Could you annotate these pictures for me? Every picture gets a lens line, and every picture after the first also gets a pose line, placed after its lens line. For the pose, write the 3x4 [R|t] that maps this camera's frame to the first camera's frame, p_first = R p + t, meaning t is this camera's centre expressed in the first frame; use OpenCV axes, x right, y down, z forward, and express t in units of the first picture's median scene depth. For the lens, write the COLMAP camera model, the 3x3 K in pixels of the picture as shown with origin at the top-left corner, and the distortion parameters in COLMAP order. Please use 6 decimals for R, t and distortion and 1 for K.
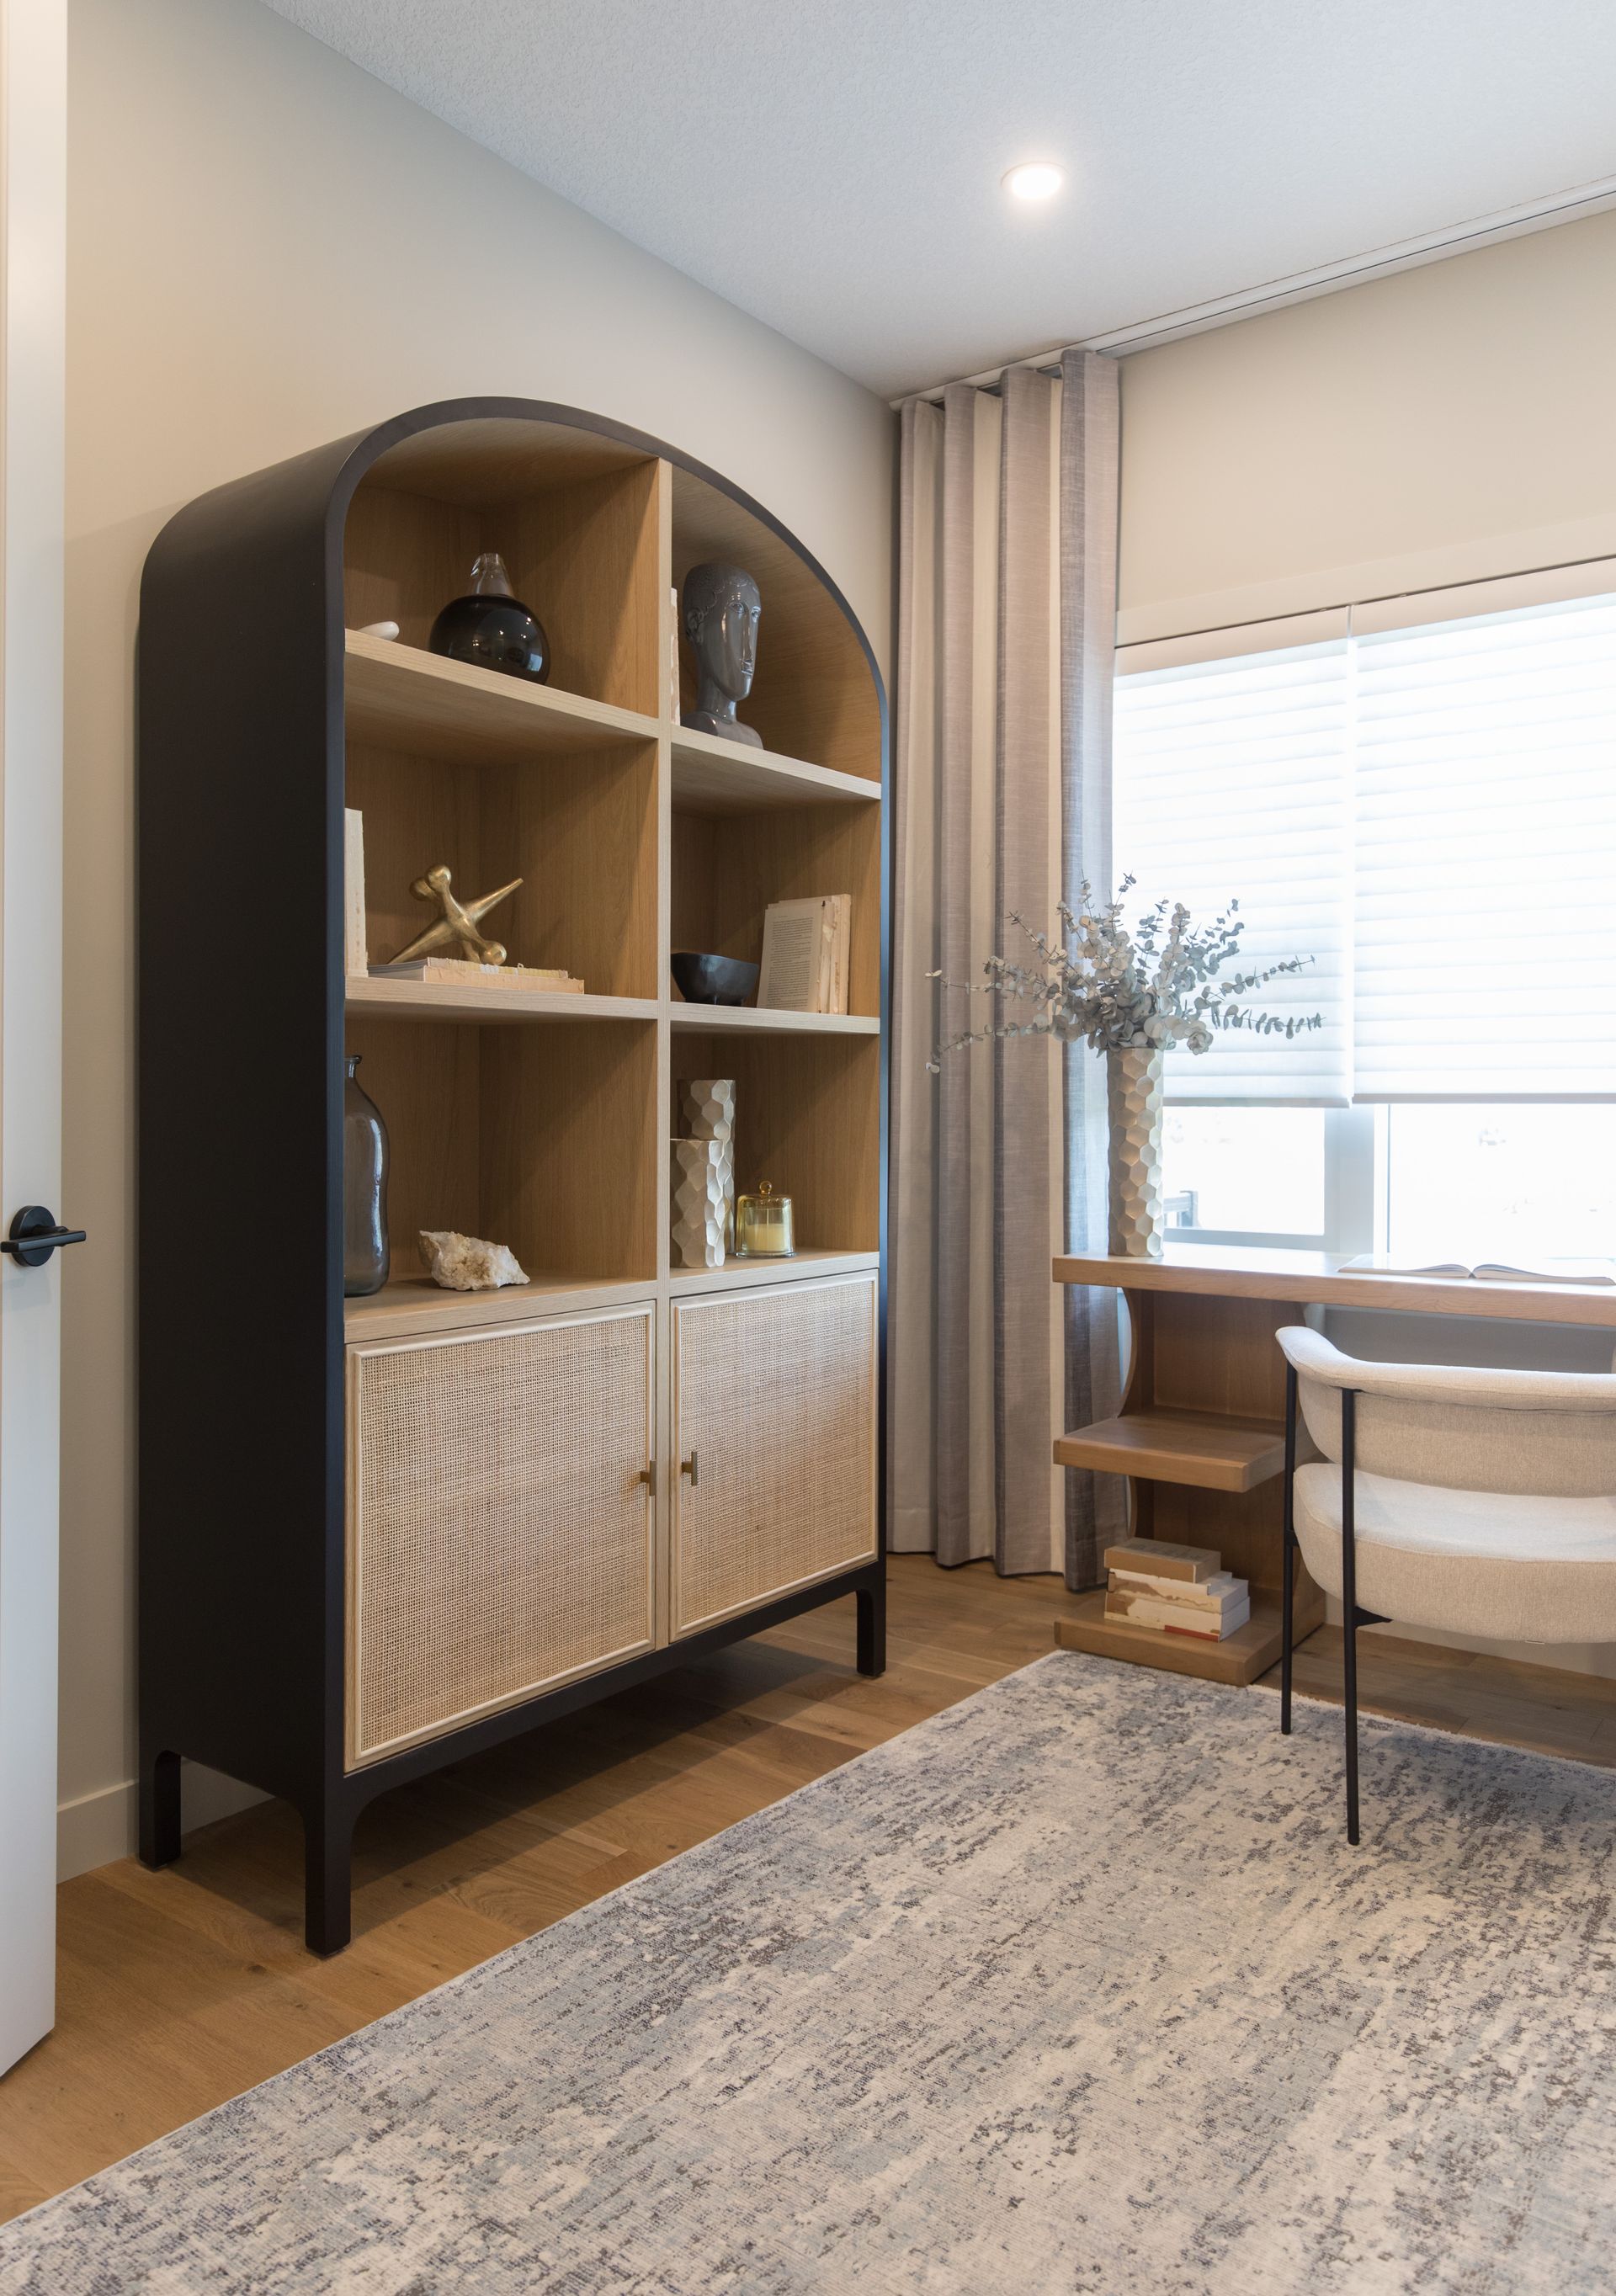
lens RADIAL K [[1596.8, 0, 803.4], [0, 1596.8, 1125.8], [0, 0, 1]] dist [0.000412, -0.002232]
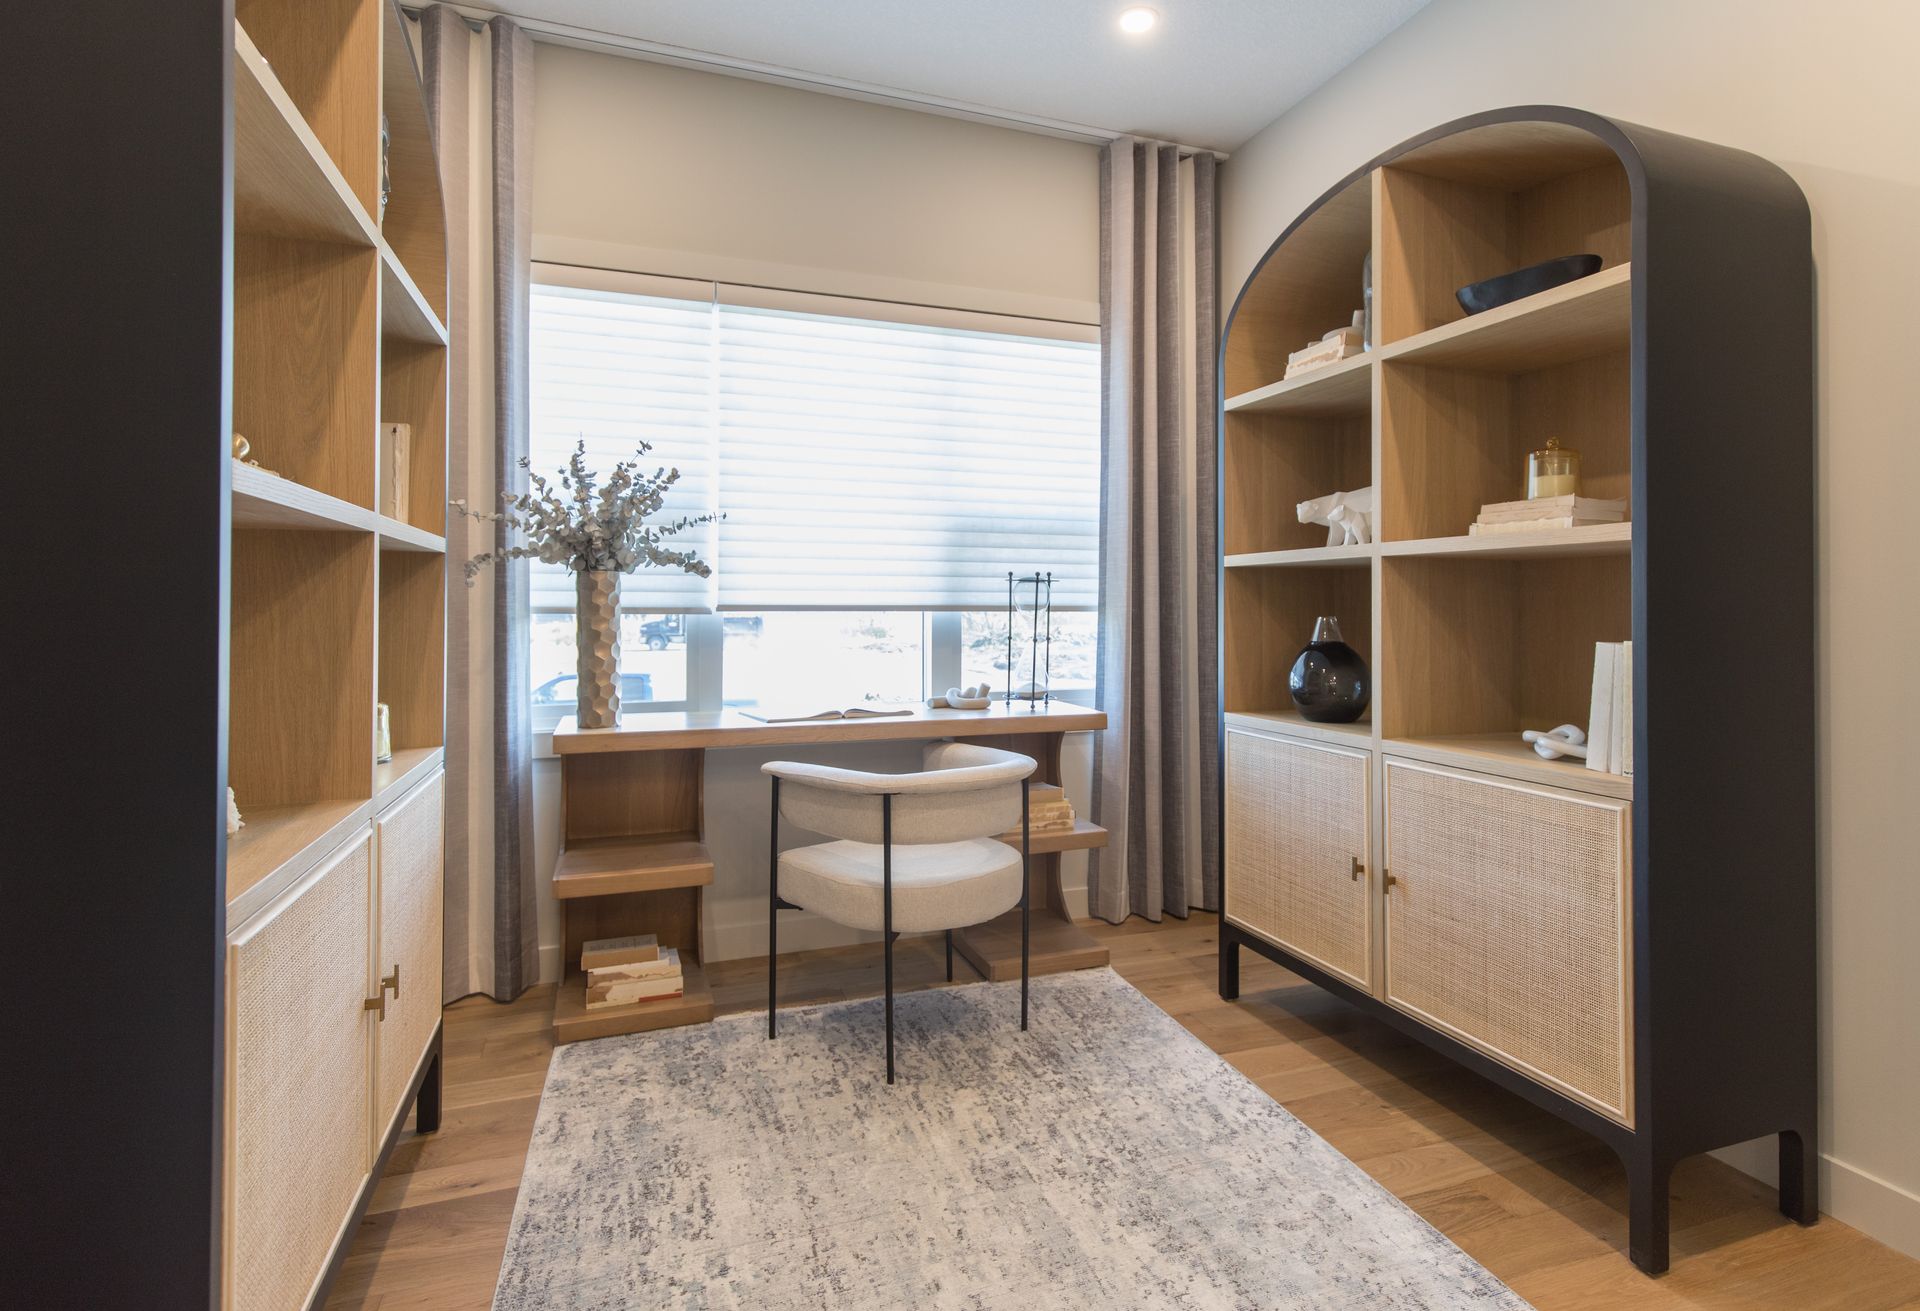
lens RADIAL K [[1009.5, 0, 990.7], [0, 1009.5, 599.4], [0, 0, 1]] dist [0.004104, 0.000858]
pose [[0.541937, 0.003346, 0.840412, -0.373316], [0.014646, 0.999803, -0.013425, -0.010018], [-0.840291, 0.019585, 0.541781, 0.314364]]
